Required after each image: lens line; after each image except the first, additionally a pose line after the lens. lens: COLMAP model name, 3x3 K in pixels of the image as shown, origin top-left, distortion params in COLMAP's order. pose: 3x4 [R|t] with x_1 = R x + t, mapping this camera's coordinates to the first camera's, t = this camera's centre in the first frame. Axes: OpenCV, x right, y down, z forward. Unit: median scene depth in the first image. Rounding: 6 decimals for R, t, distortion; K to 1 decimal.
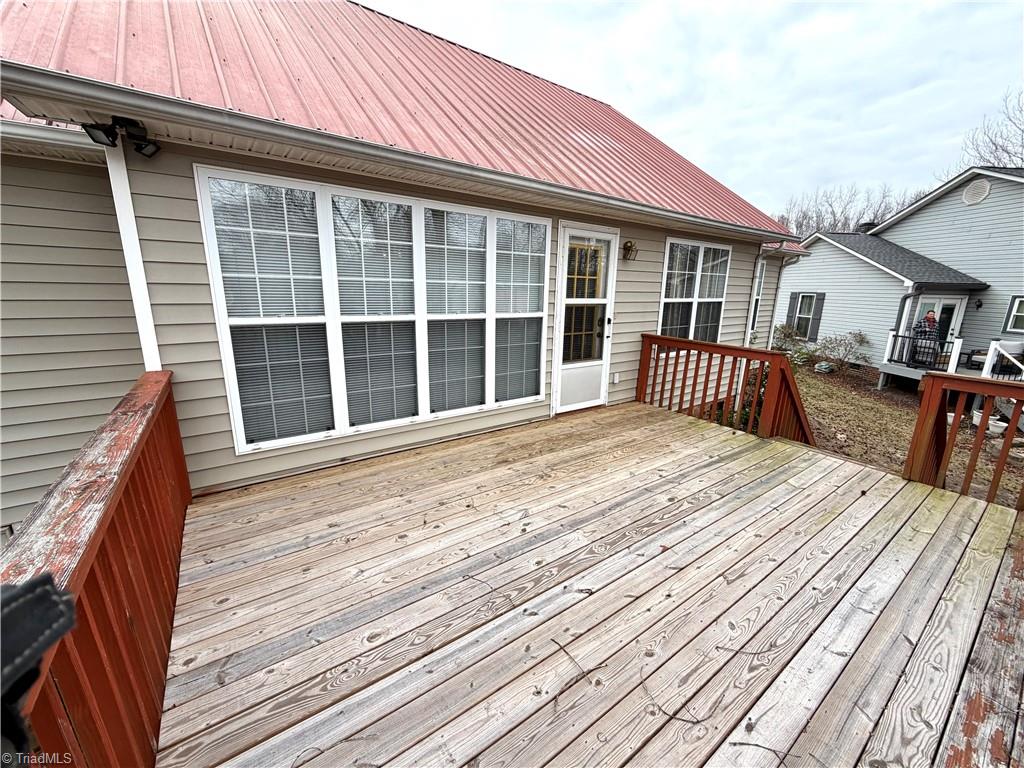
lens RADIAL K [[406.9, 0, 509.6], [0, 406.9, 383.8], [0, 0, 1]] dist [-0.000813, -0.000060]
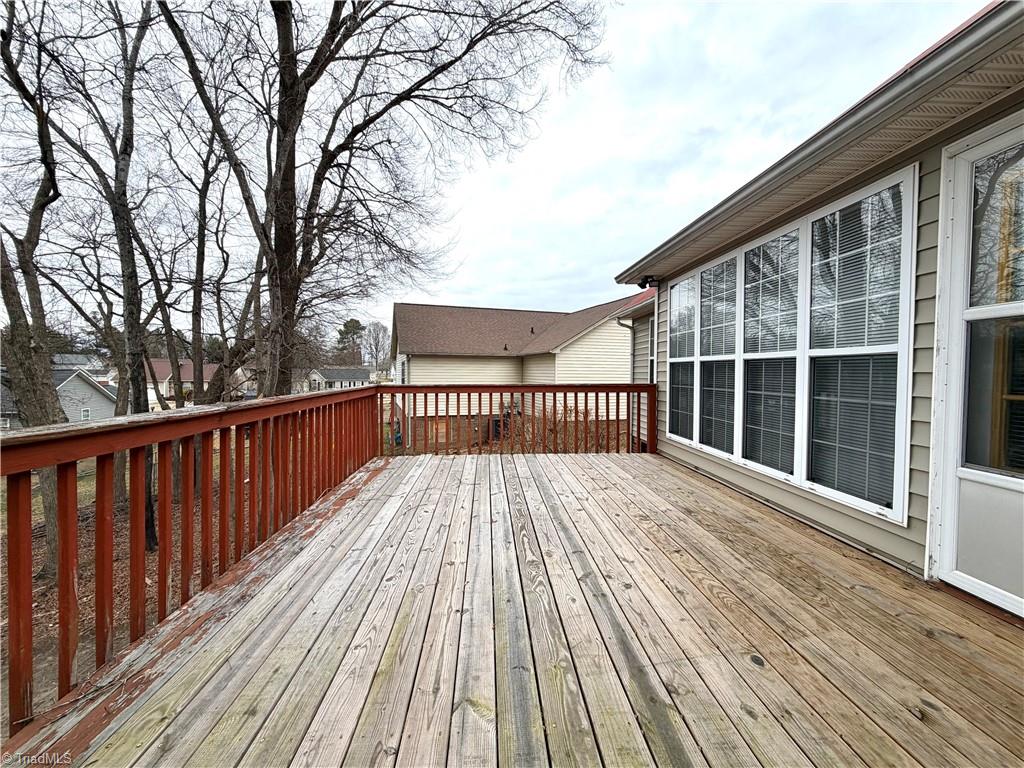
lens RADIAL K [[406.9, 0, 508.7], [0, 406.9, 380.5], [0, 0, 1]] dist [-0.000813, -0.000060]
pose [[-0.534211, -0.002397, -0.845348, 0.914401], [-0.208725, 0.969409, 0.129153, -0.112624], [0.819178, 0.245440, -0.518369, 1.032006]]
